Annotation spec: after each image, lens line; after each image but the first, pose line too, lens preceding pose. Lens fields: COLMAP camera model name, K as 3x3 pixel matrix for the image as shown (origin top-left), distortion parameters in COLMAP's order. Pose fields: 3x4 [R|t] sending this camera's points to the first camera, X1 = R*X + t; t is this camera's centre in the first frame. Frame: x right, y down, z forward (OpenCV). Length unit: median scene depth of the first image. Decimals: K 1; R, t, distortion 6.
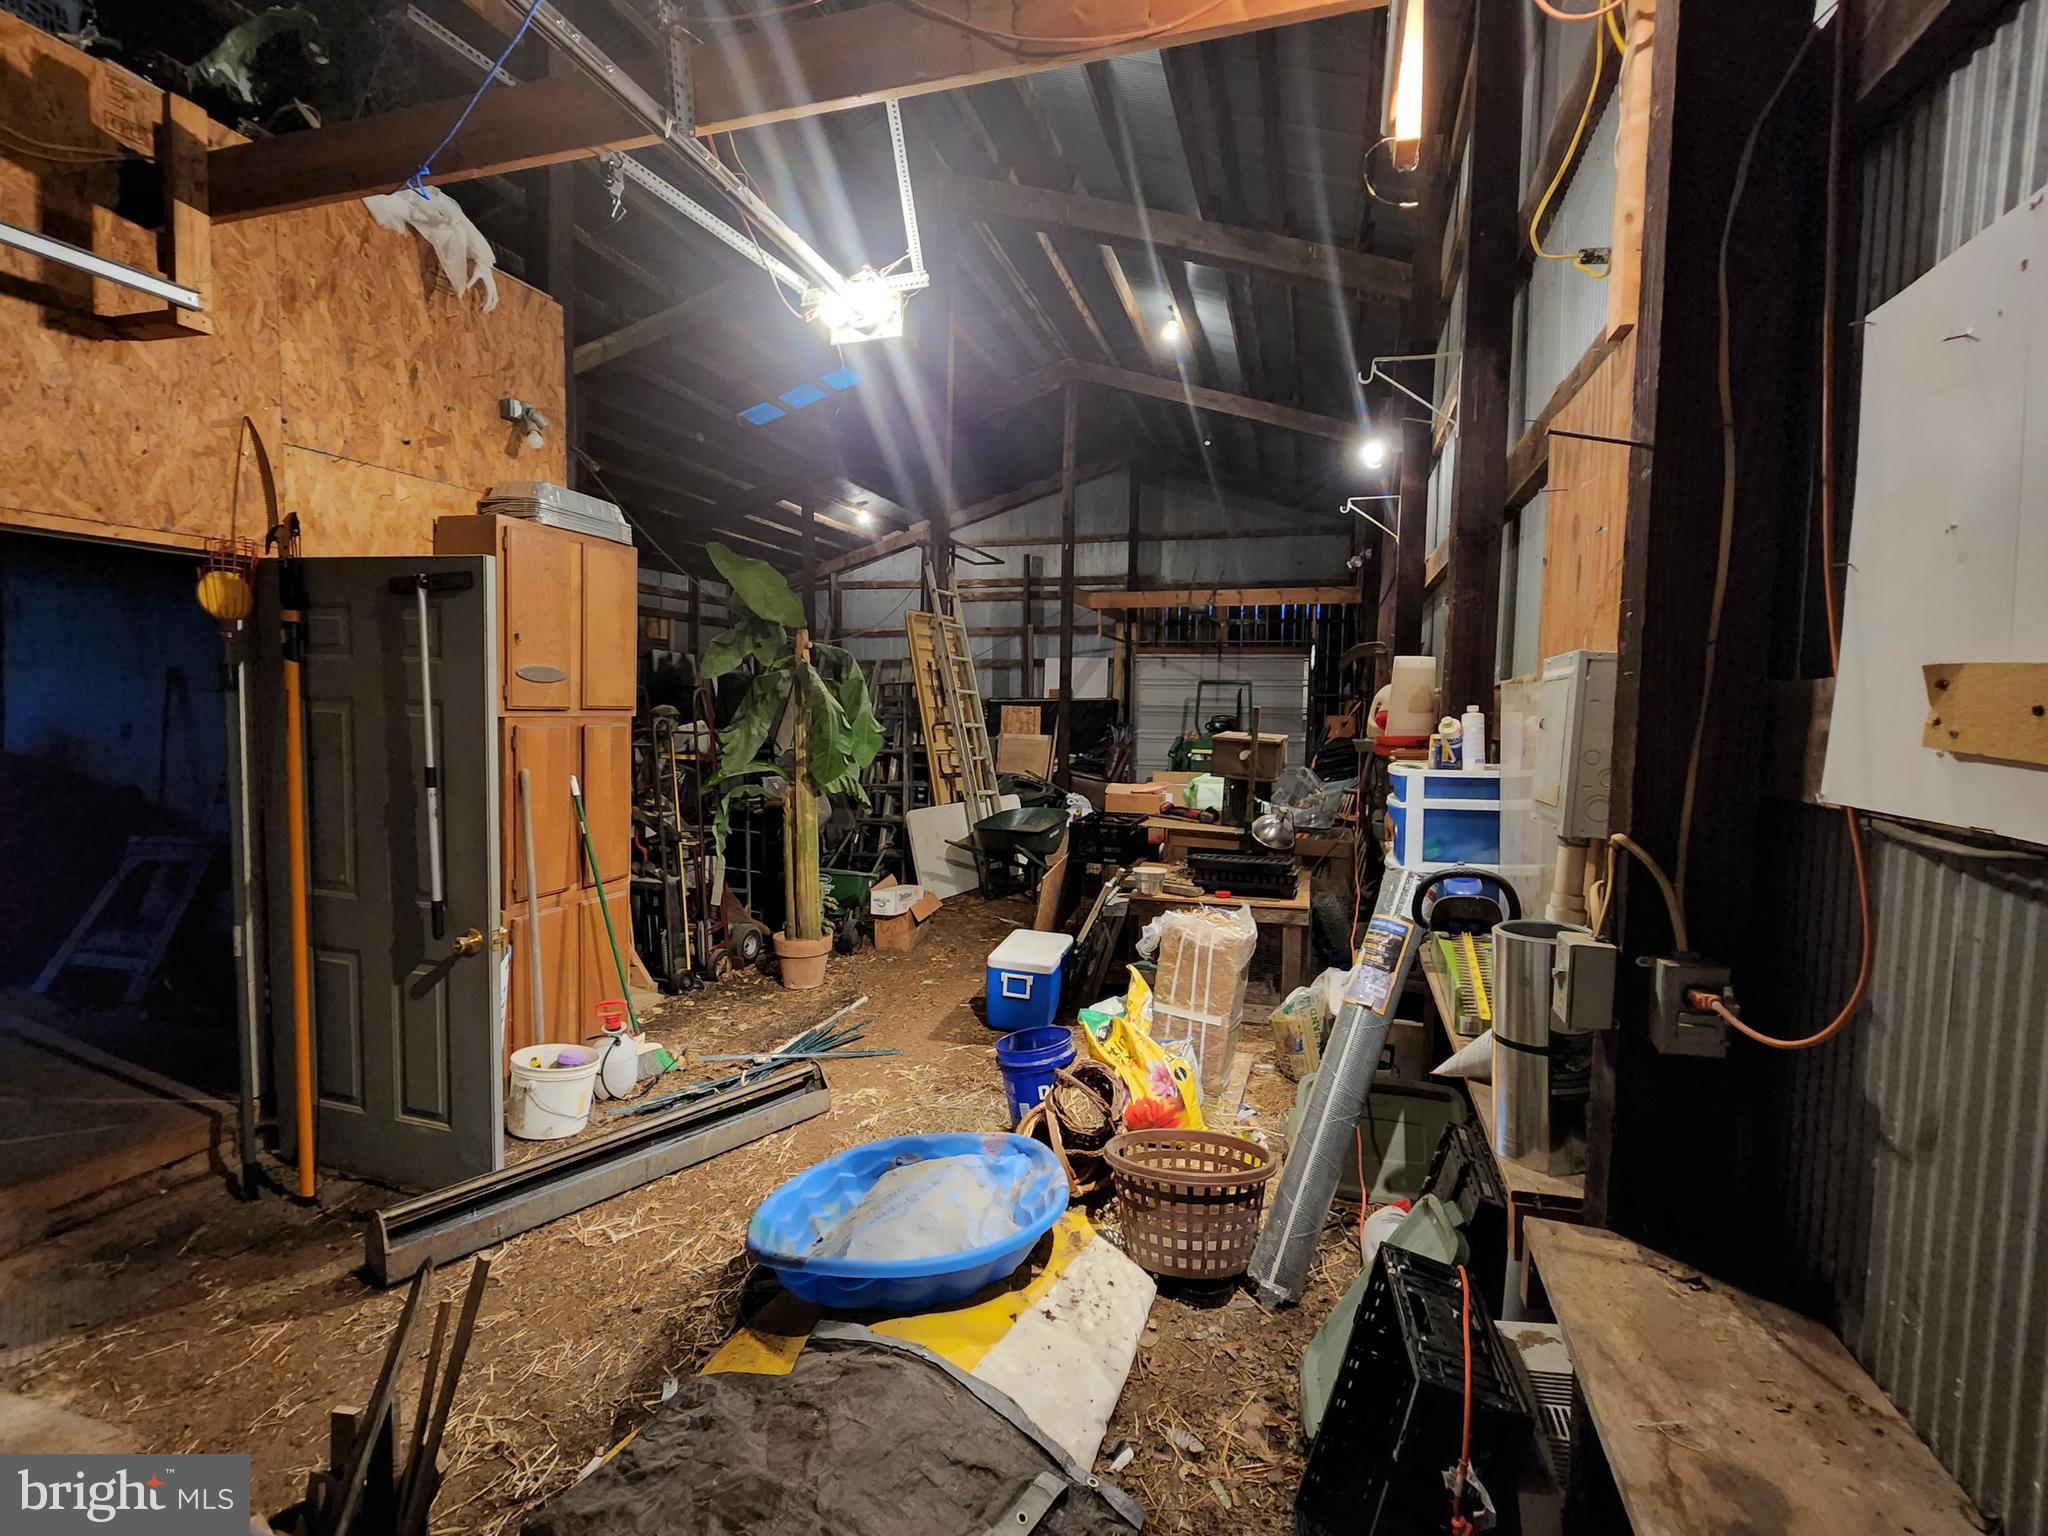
lens RADIAL K [[828.5, 0, 1029.5], [0, 828.5, 761.0], [0, 0, 1]] dist [0.000251, -0.000014]
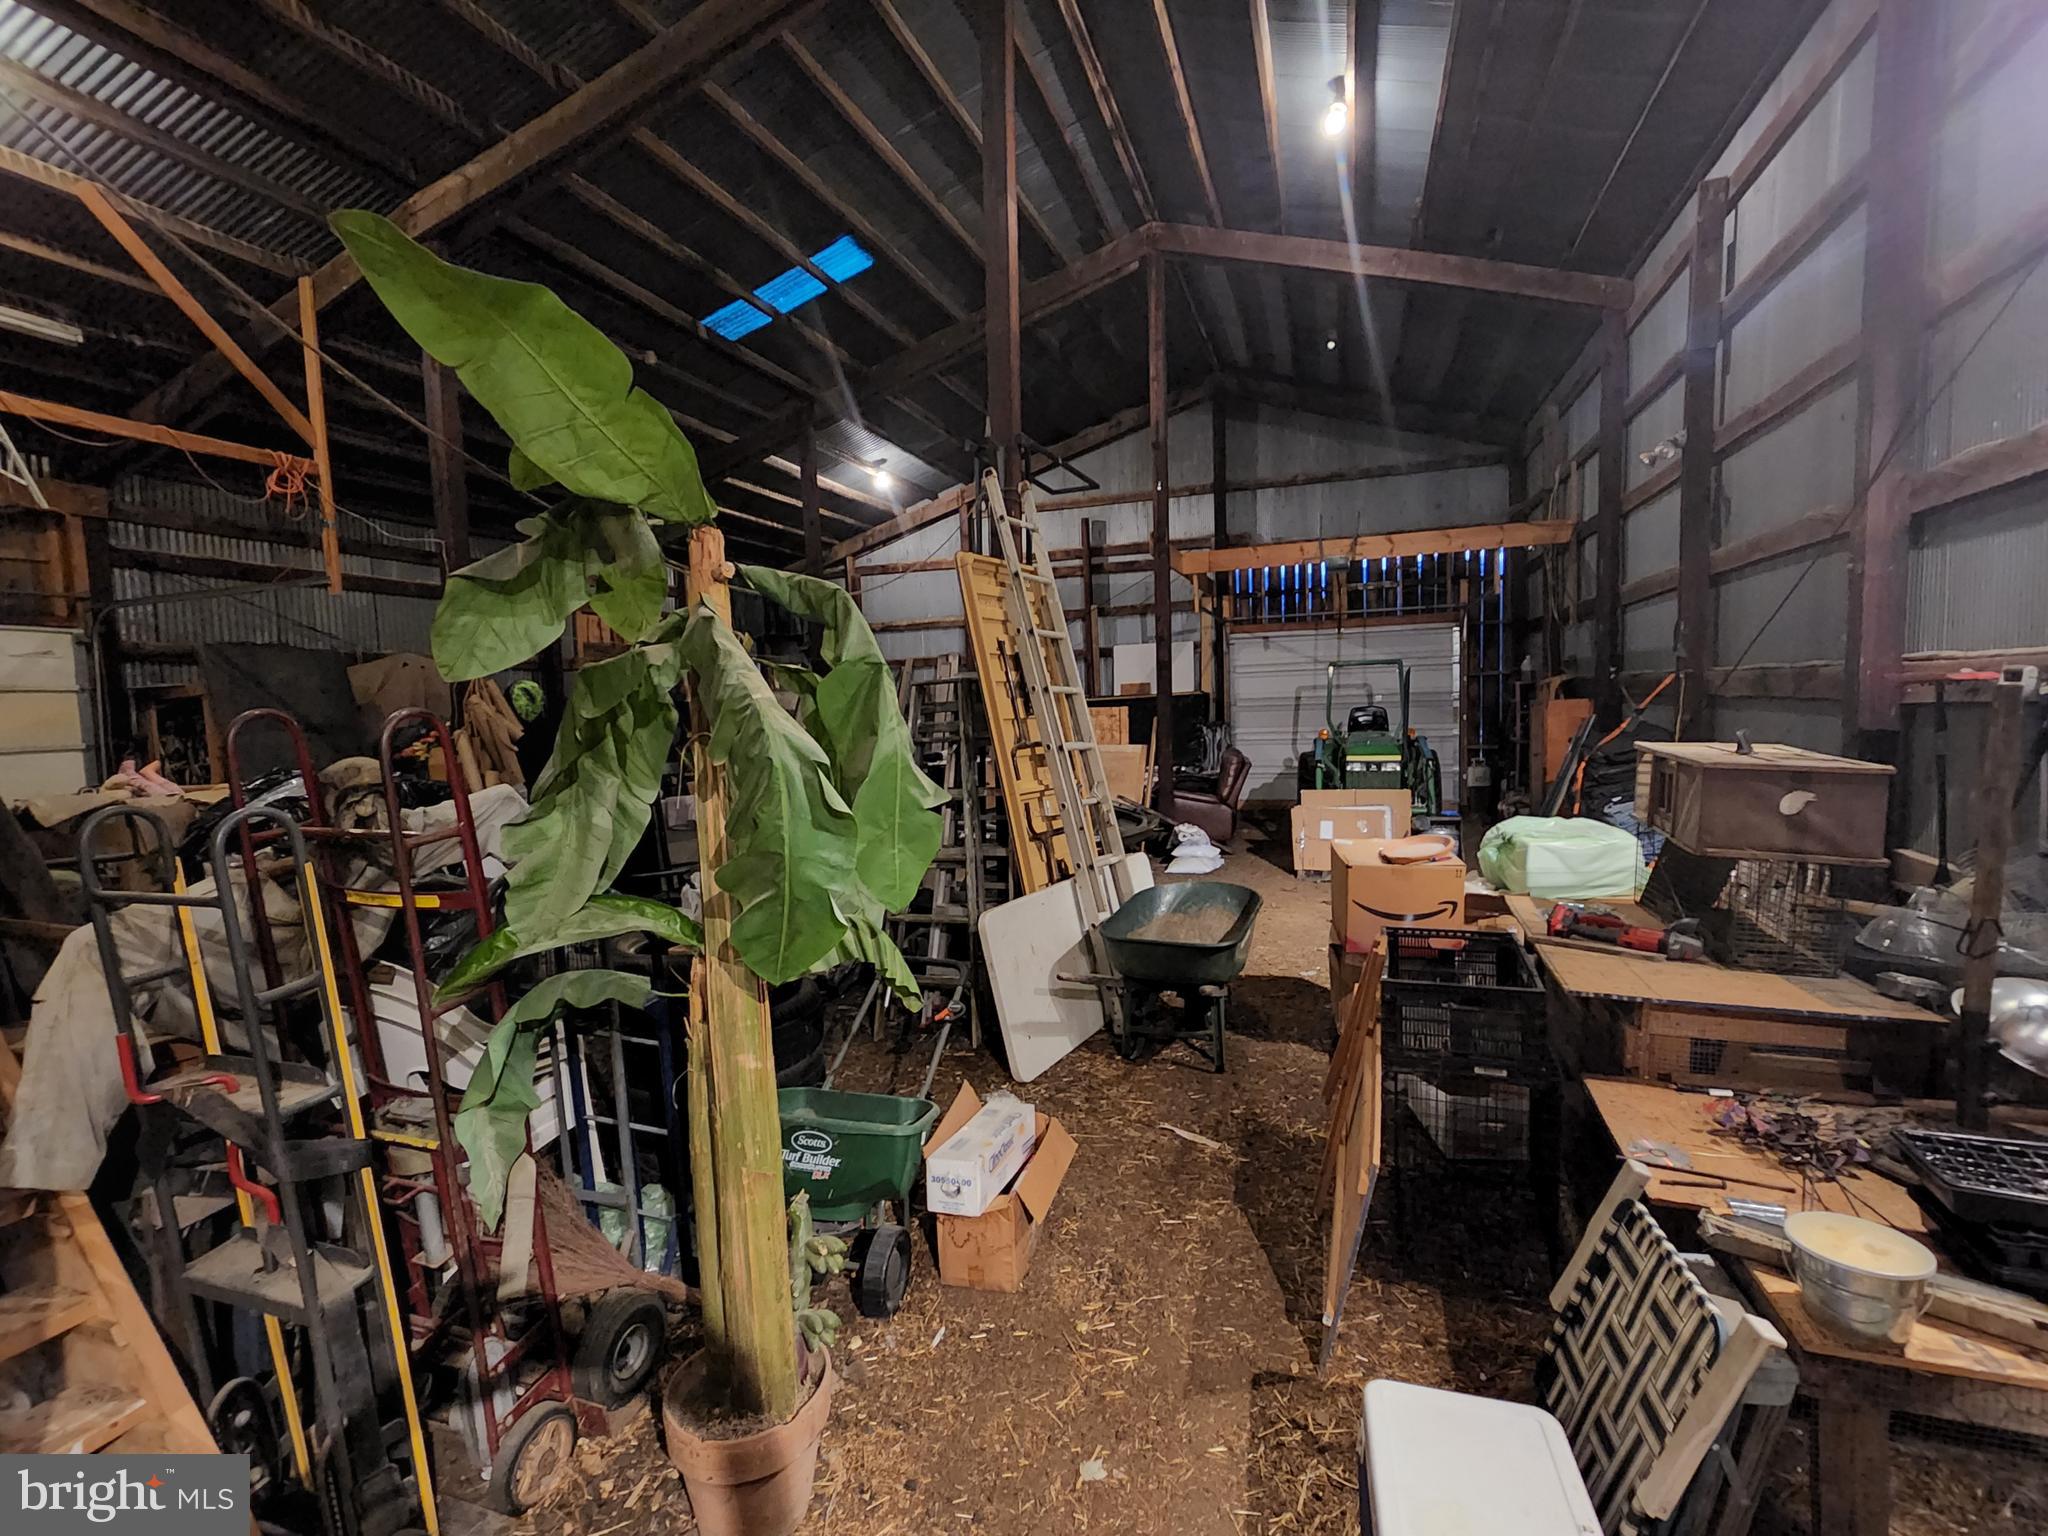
lens RADIAL K [[828.5, 0, 1029.5], [0, 828.5, 761.0], [0, 0, 1]] dist [0.000251, -0.000014]
pose [[0.998204, -0.046094, -0.038253, -0.054075], [0.046100, 0.998937, -0.000719, -0.022515], [0.038245, -0.001046, 0.999268, 0.277706]]
